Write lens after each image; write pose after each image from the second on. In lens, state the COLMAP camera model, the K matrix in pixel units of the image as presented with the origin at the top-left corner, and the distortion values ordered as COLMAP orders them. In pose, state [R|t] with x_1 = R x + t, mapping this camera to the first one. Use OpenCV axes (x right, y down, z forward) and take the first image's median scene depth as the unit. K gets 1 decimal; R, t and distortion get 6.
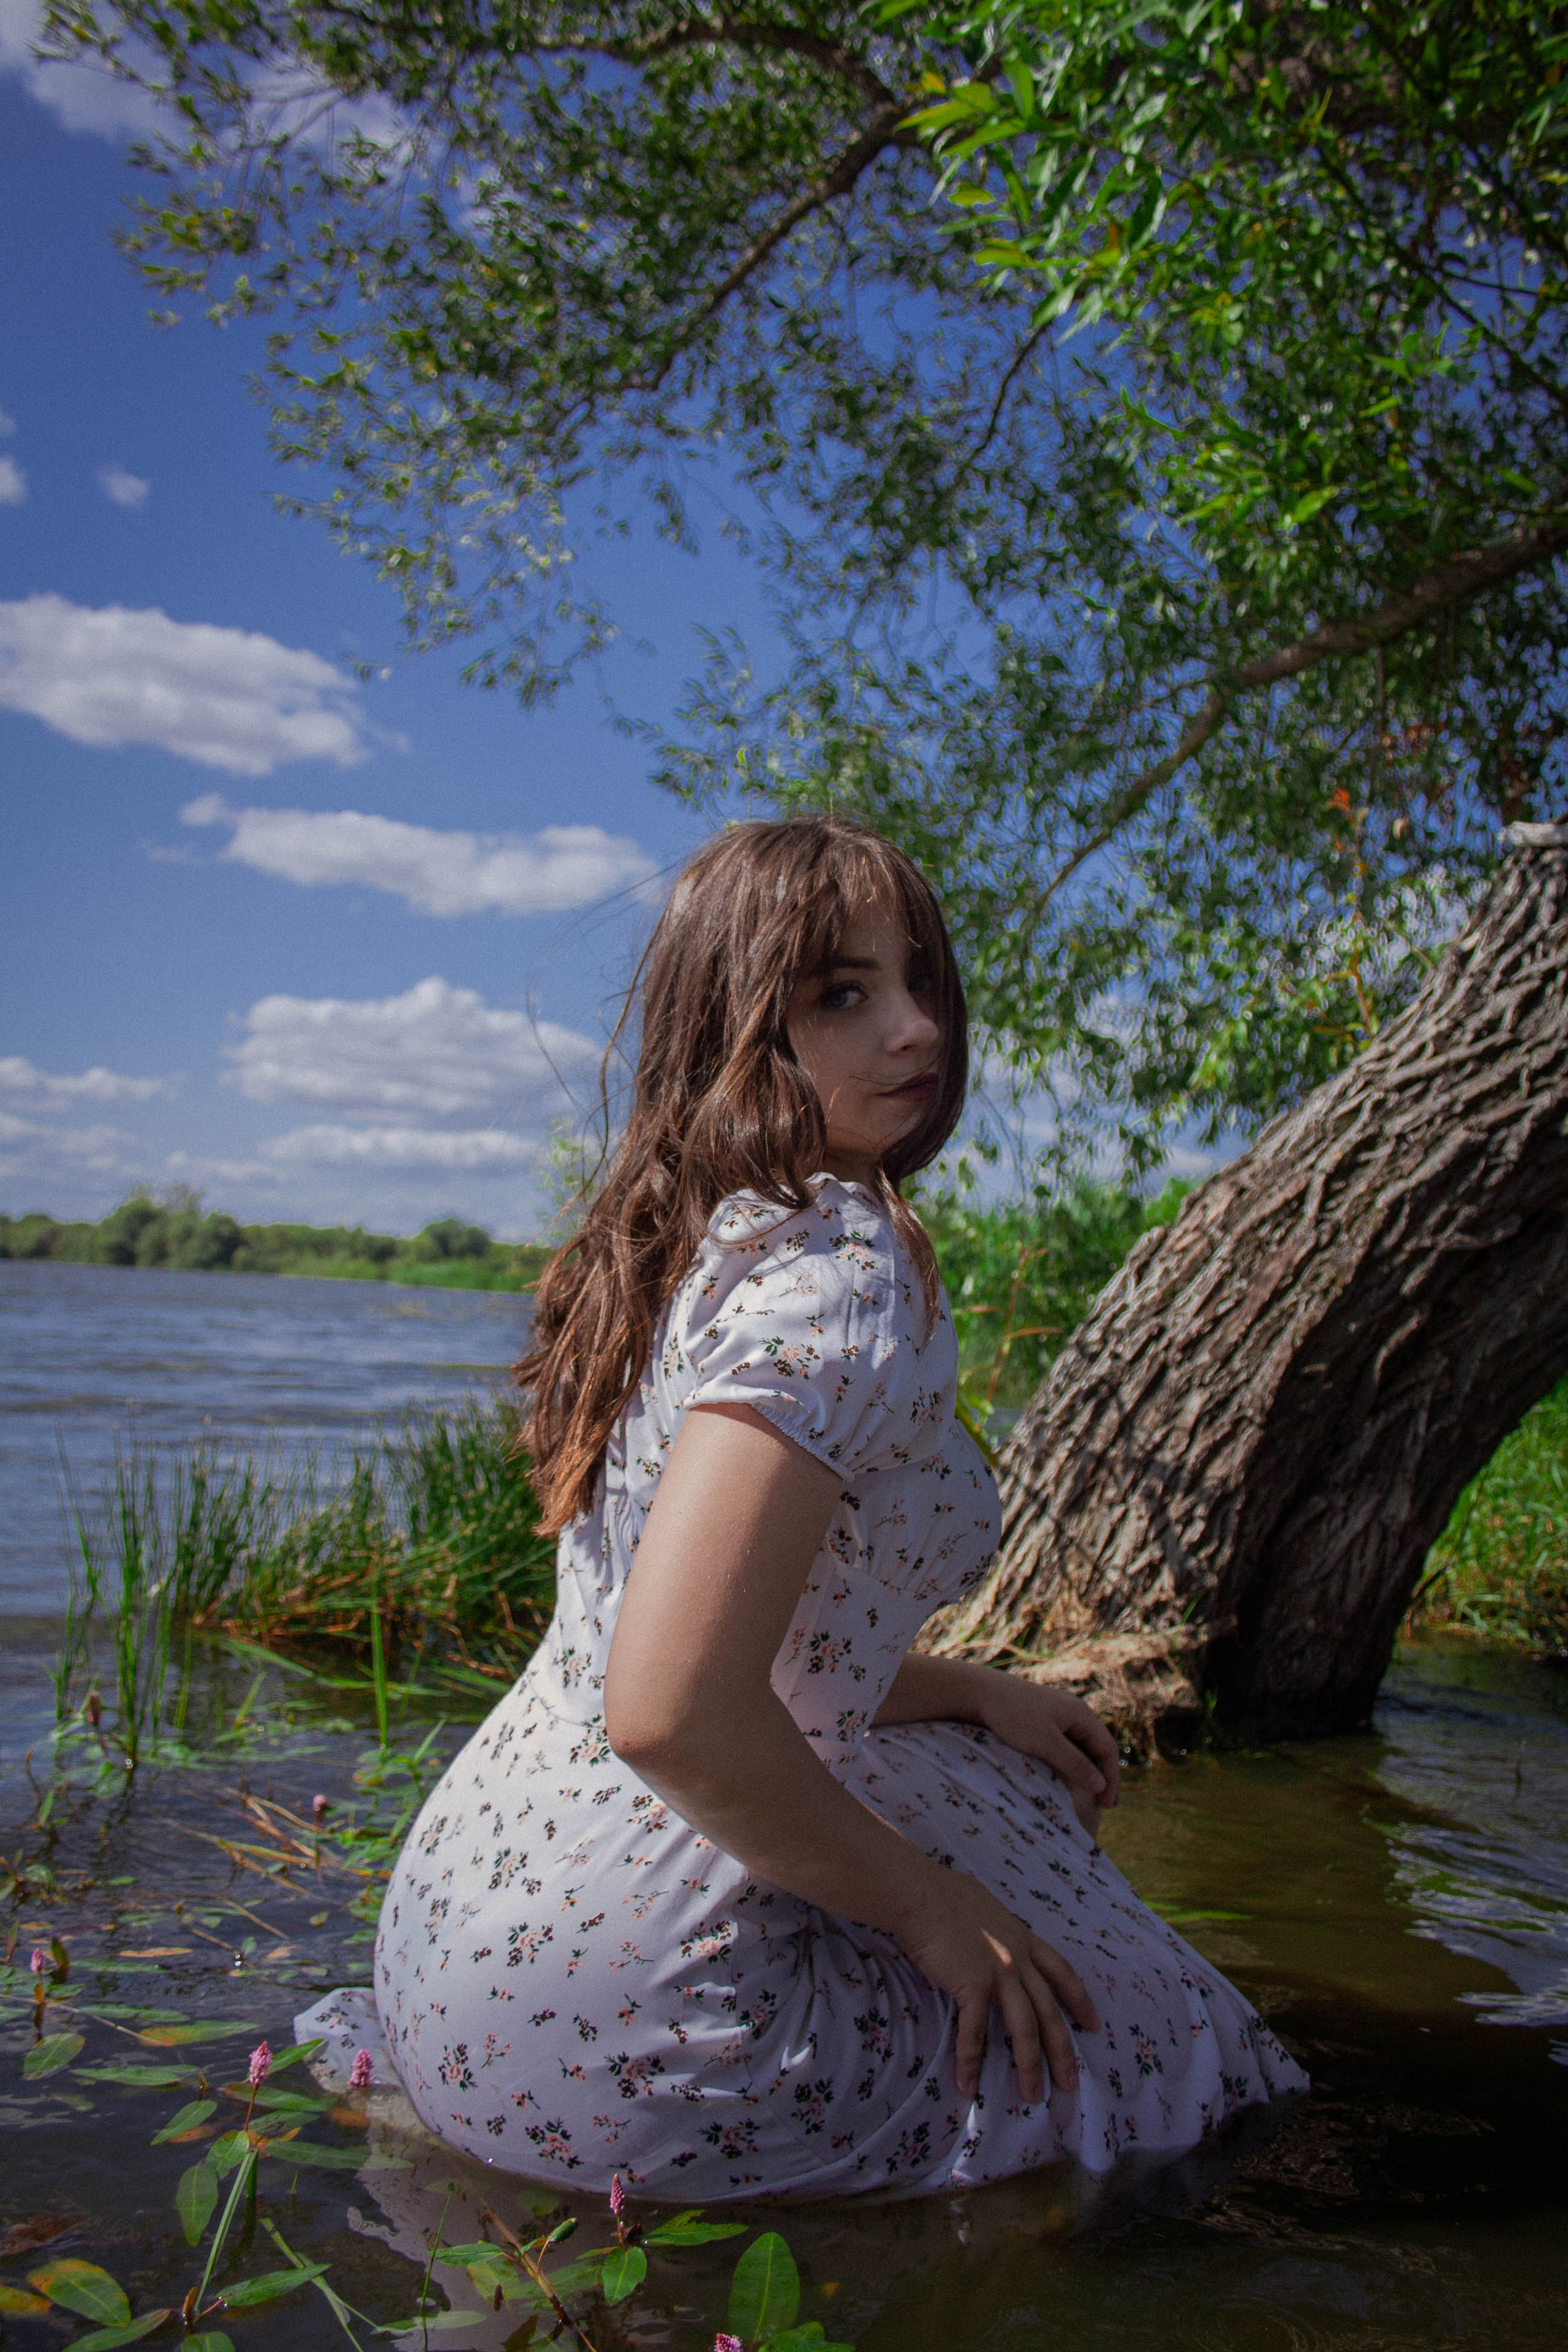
lens RADIAL K [[2128.3, 0, 770.2], [0, 2128.3, 1157.7], [0, 0, 1]] dist [-0.072654, 0.010111]
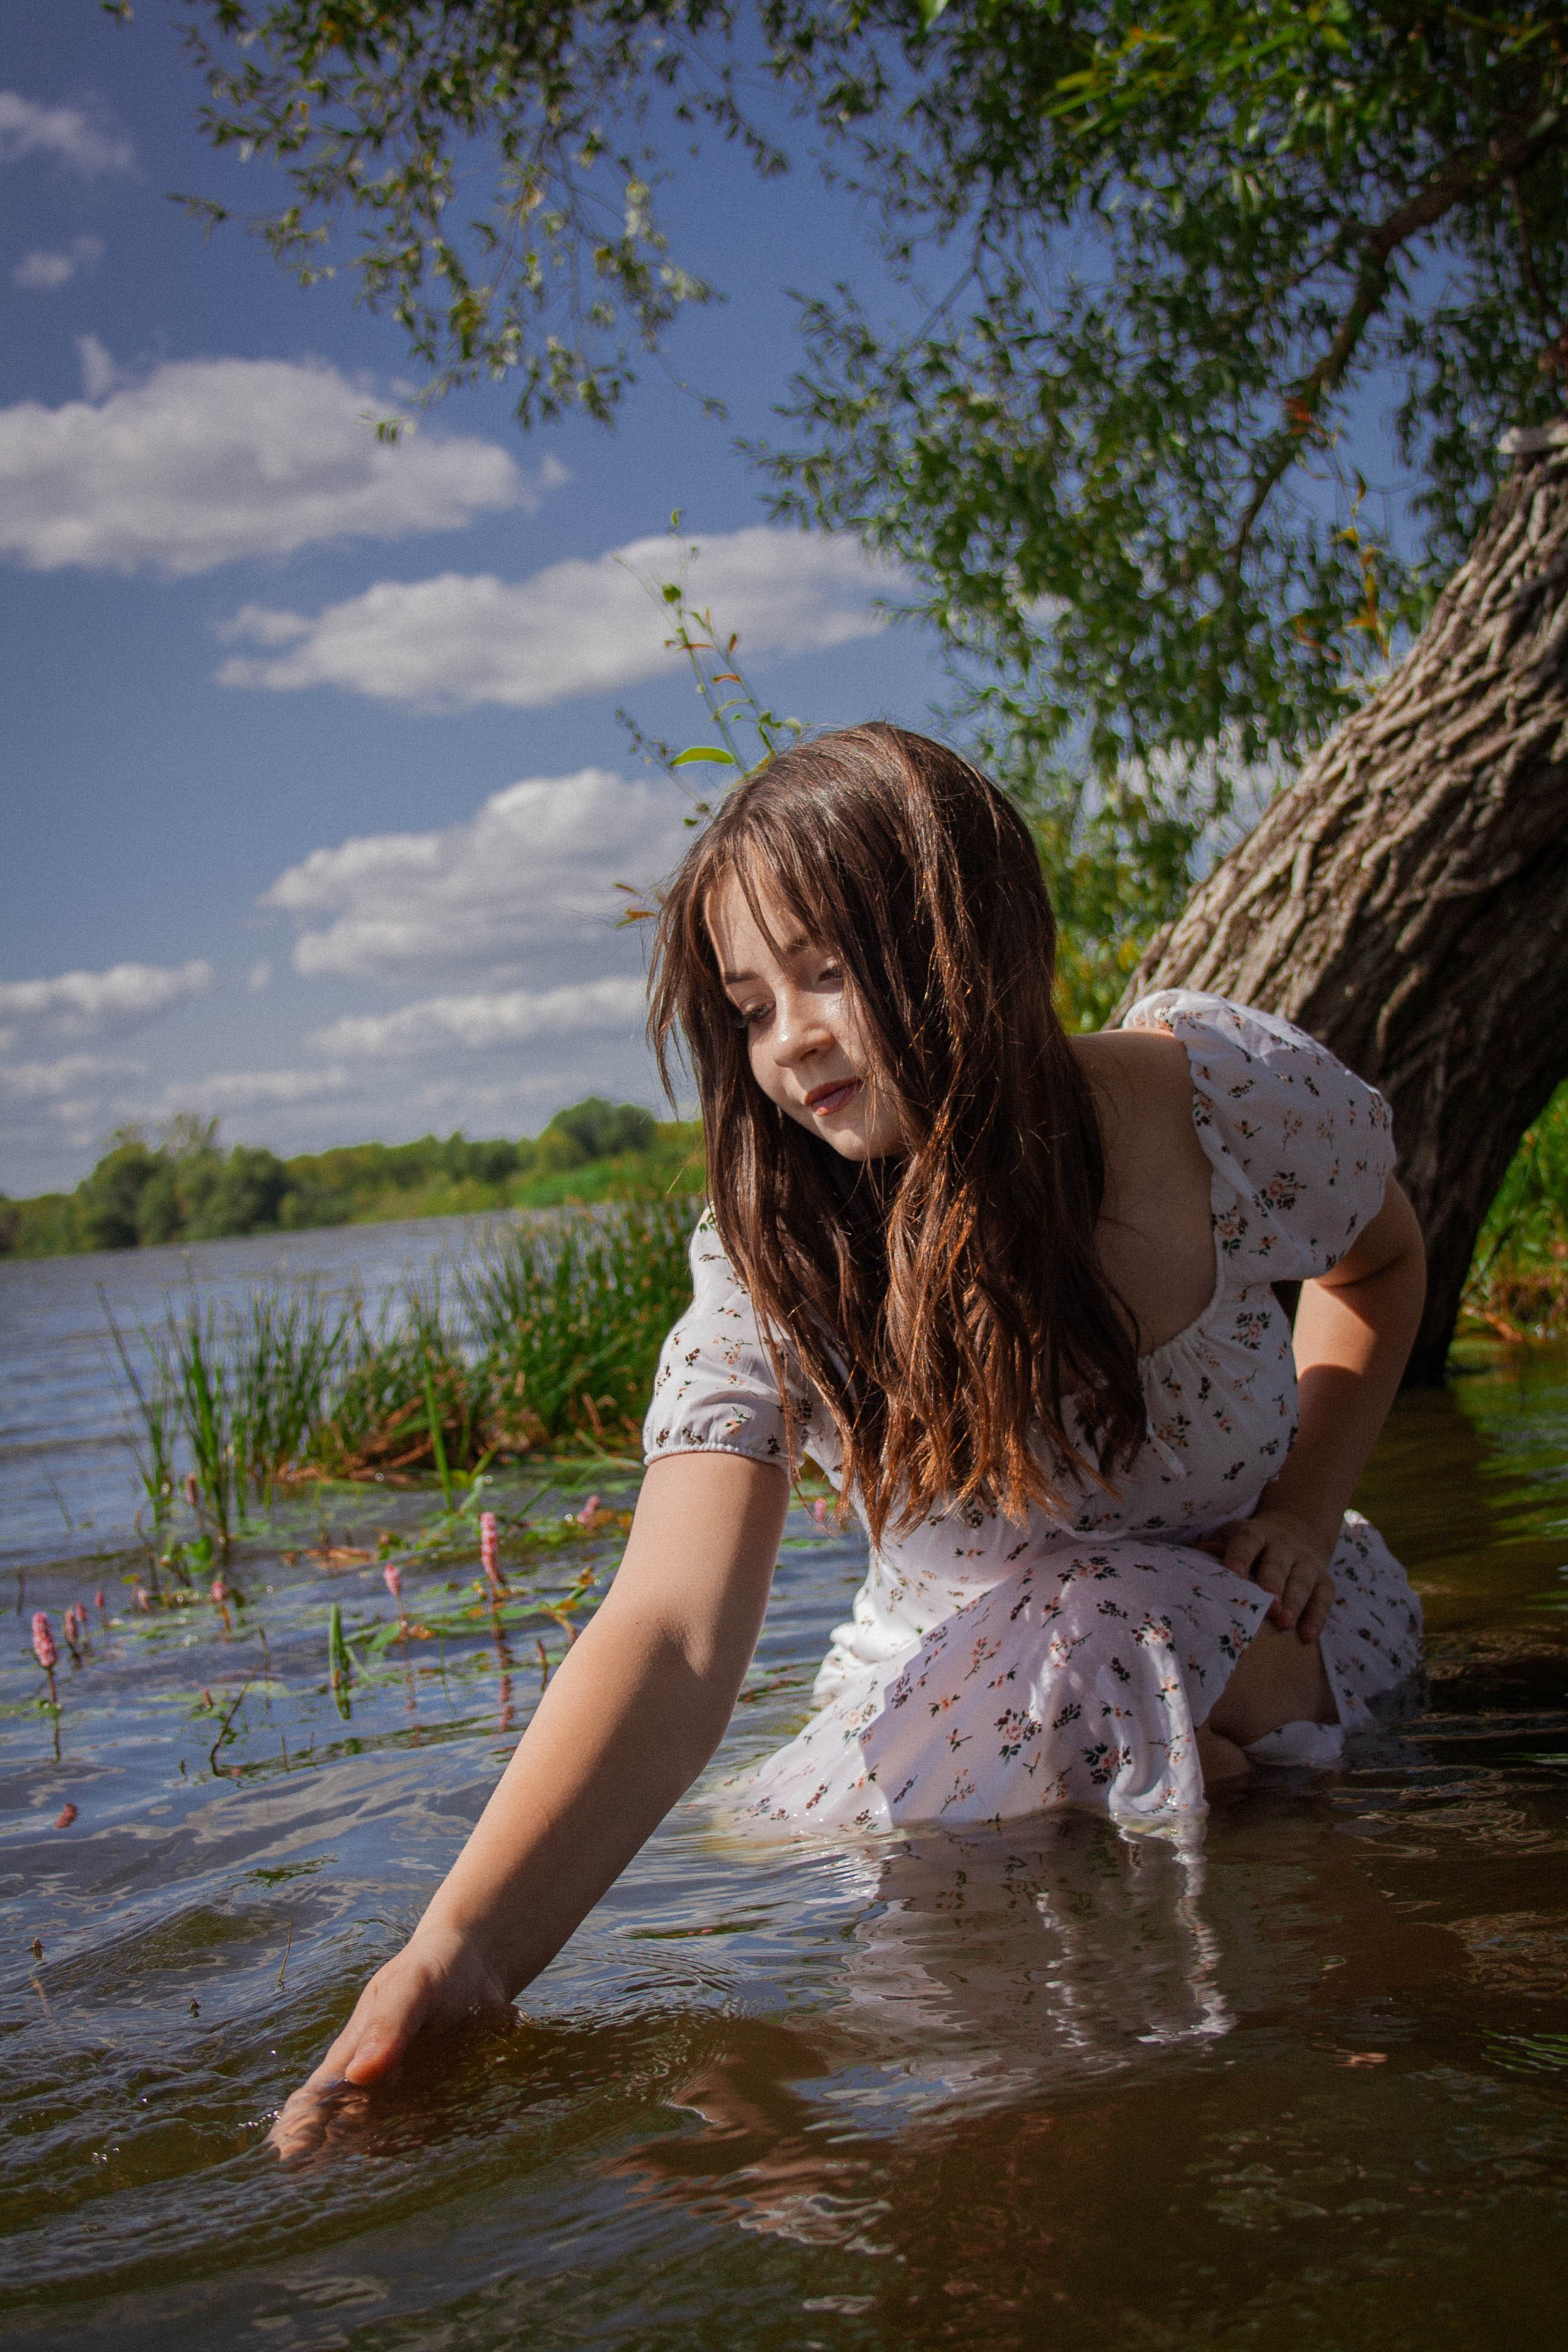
lens RADIAL K [[3323.8, 0, 794.9], [0, 3323.8, 1185.6], [0, 0, 1]] dist [-0.063761, 0.000000]
pose [[0.983584, -0.153536, -0.094807, 0.145226], [0.159739, 0.985230, 0.061684, 0.030641], [0.083936, -0.075816, 0.993583, -0.541442]]
